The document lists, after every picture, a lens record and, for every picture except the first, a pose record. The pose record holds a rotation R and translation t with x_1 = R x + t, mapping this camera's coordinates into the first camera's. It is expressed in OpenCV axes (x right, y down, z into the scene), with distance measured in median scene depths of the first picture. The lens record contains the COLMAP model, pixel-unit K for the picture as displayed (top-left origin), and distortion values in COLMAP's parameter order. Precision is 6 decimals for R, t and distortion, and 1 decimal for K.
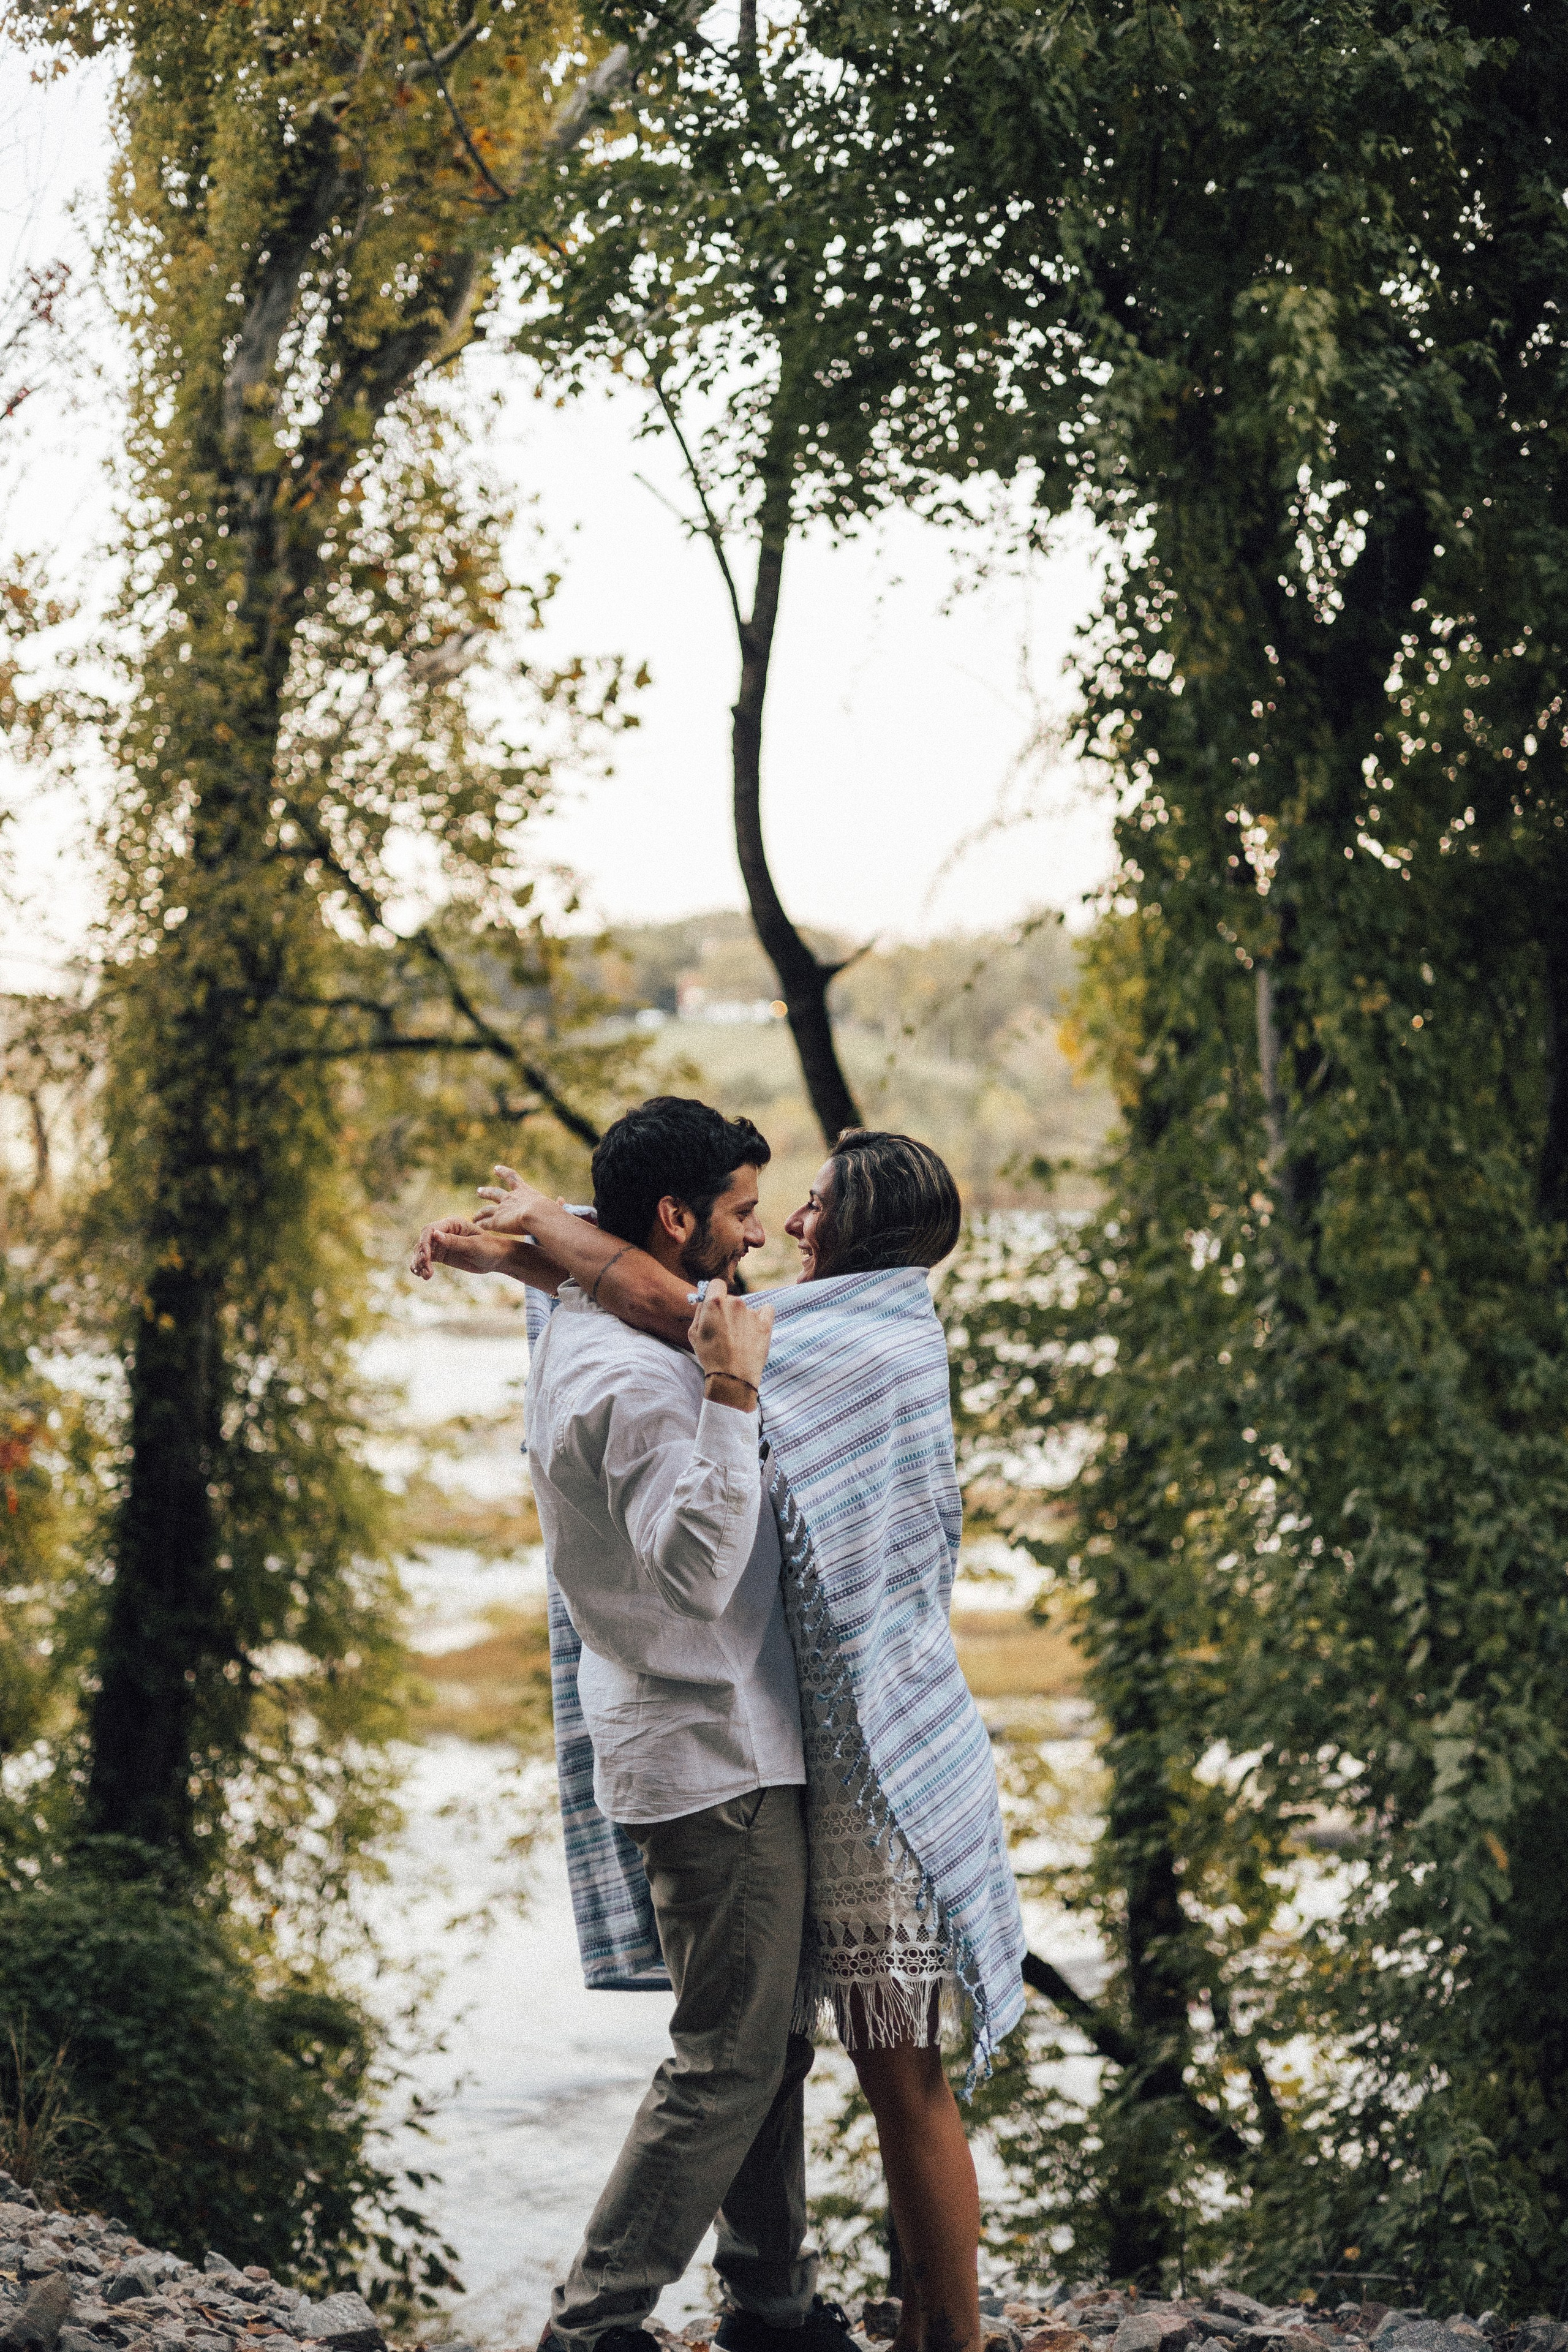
lens RADIAL K [[3293.6, 0, 801.5], [0, 3293.6, 1185.5], [0, 0, 1]] dist [0.004307, 0.032410]
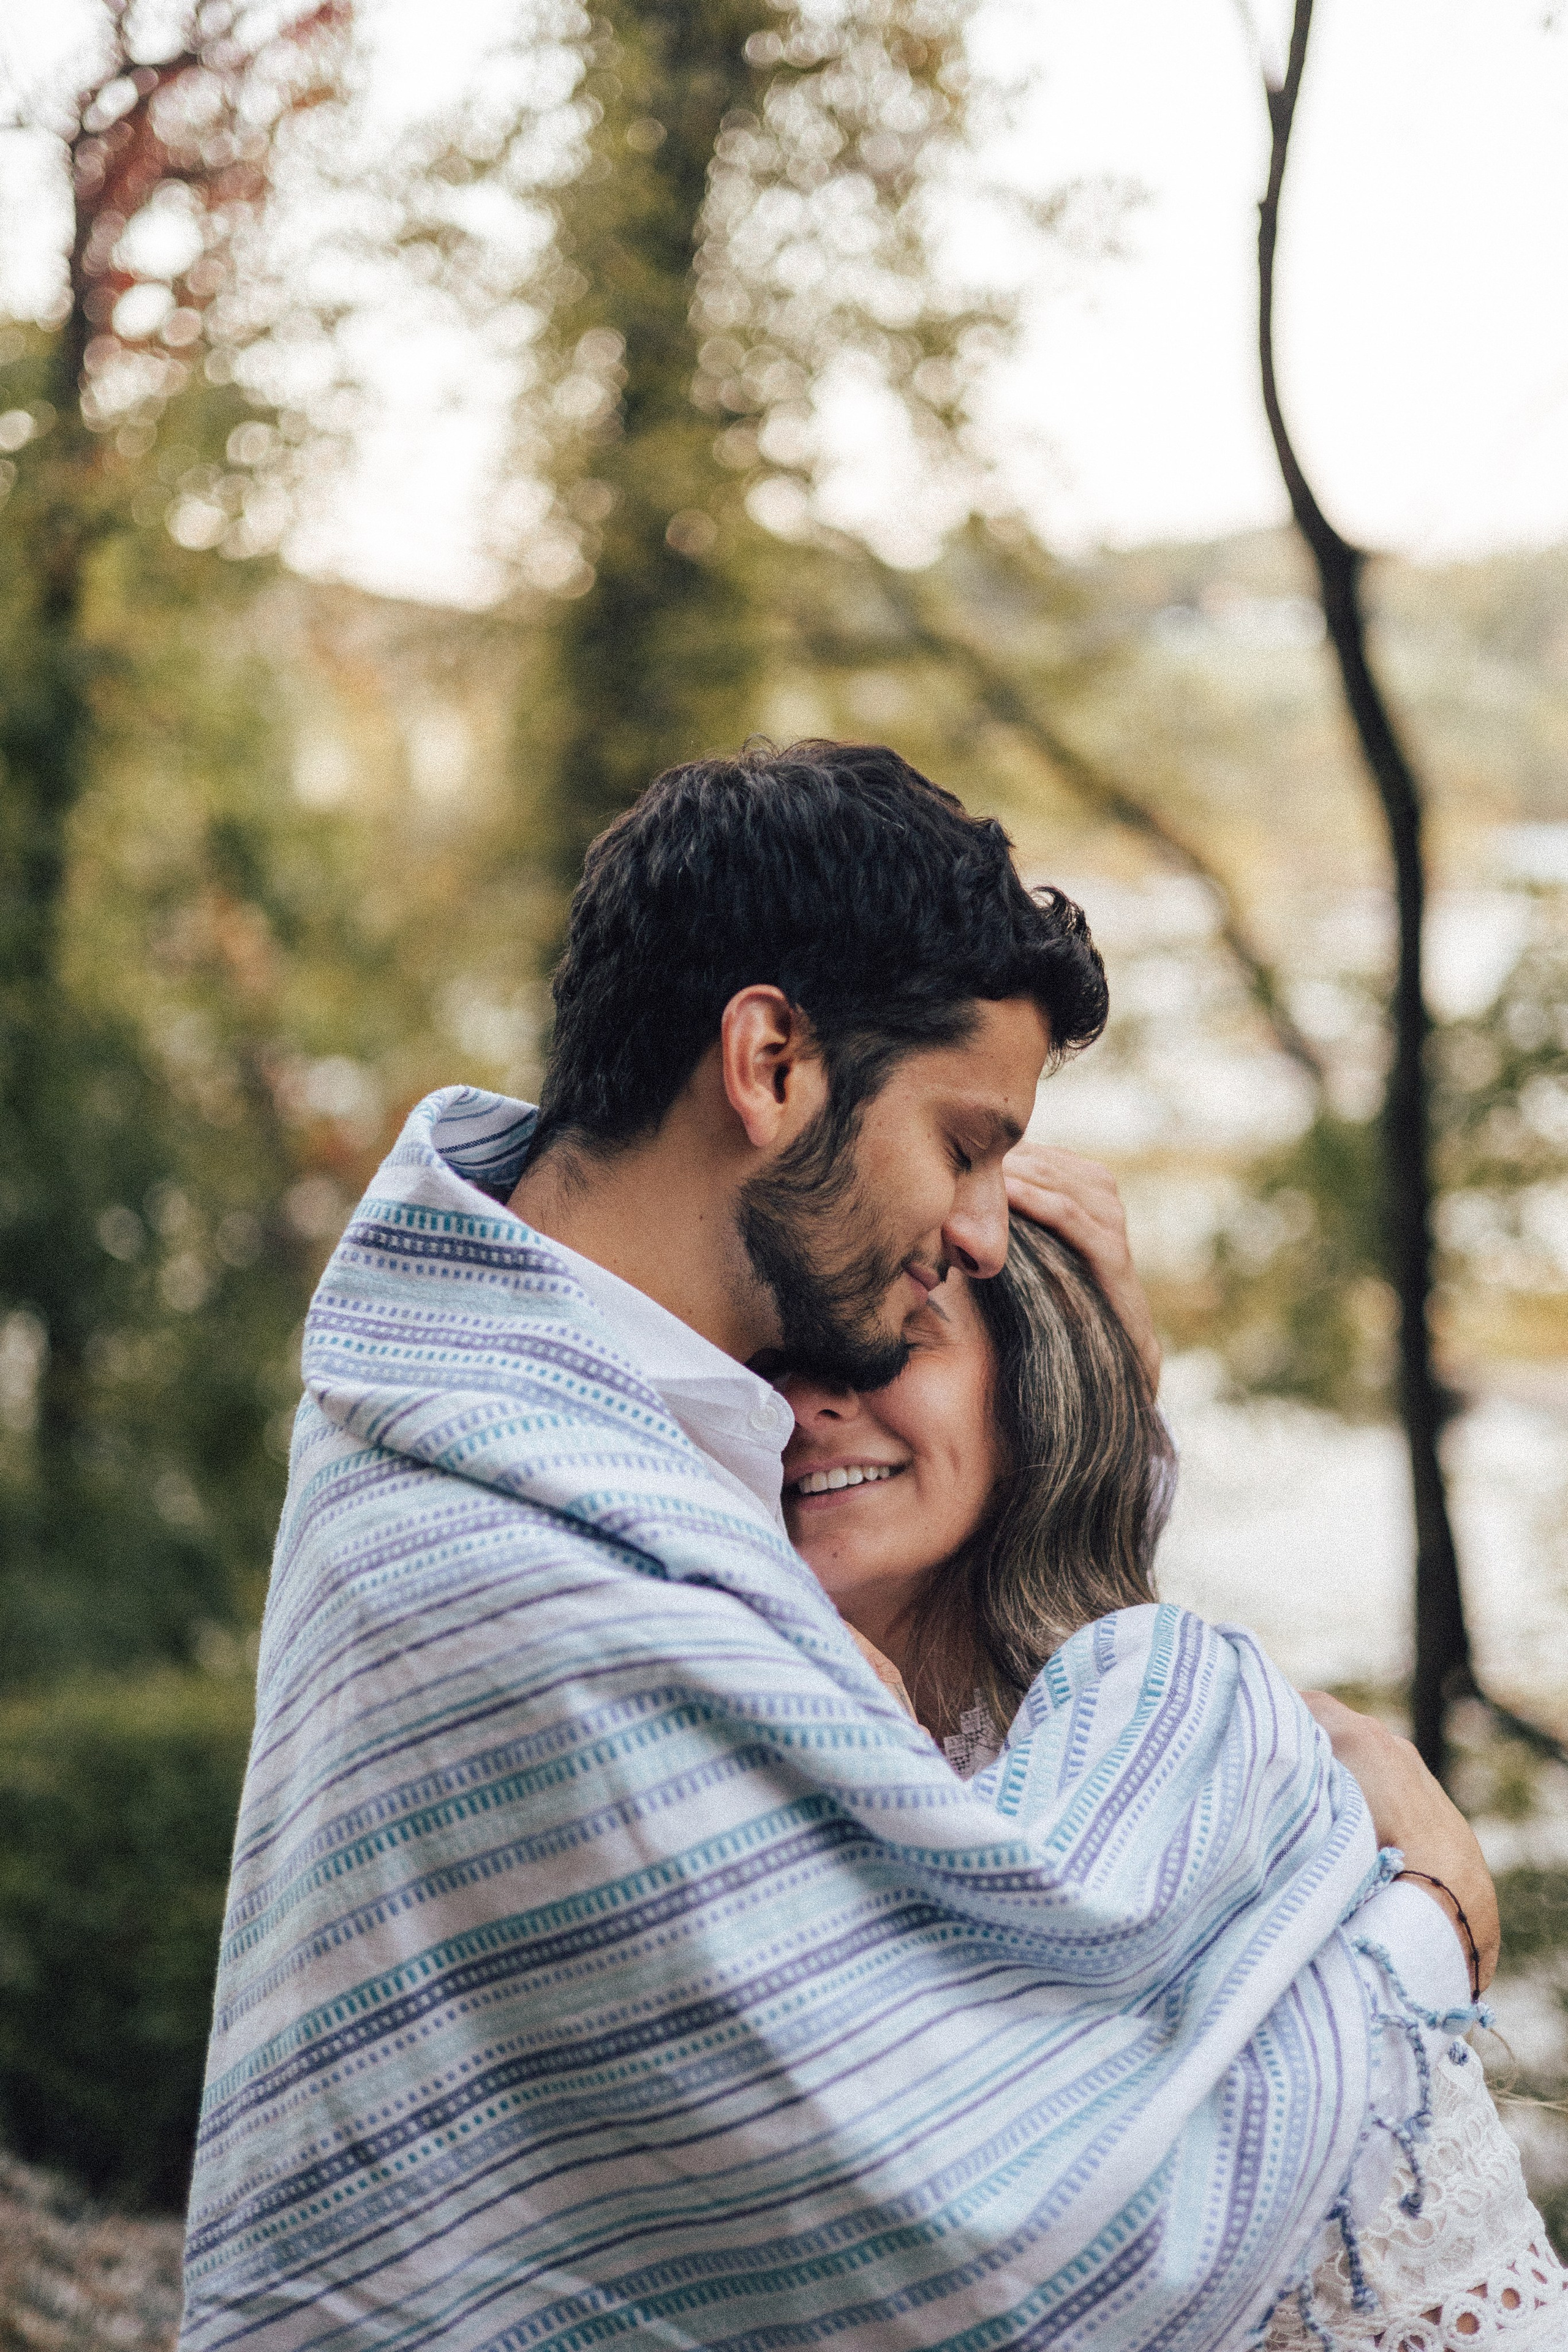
lens RADIAL K [[3293.6, 0, 801.5], [0, 3293.6, 1185.5], [0, 0, 1]] dist [0.004307, 0.032410]
pose [[0.986917, 0.023959, -0.159441, 0.004156], [-0.005607, 0.993399, 0.114573, -0.003486], [0.161134, -0.112180, 0.980536, 0.160463]]
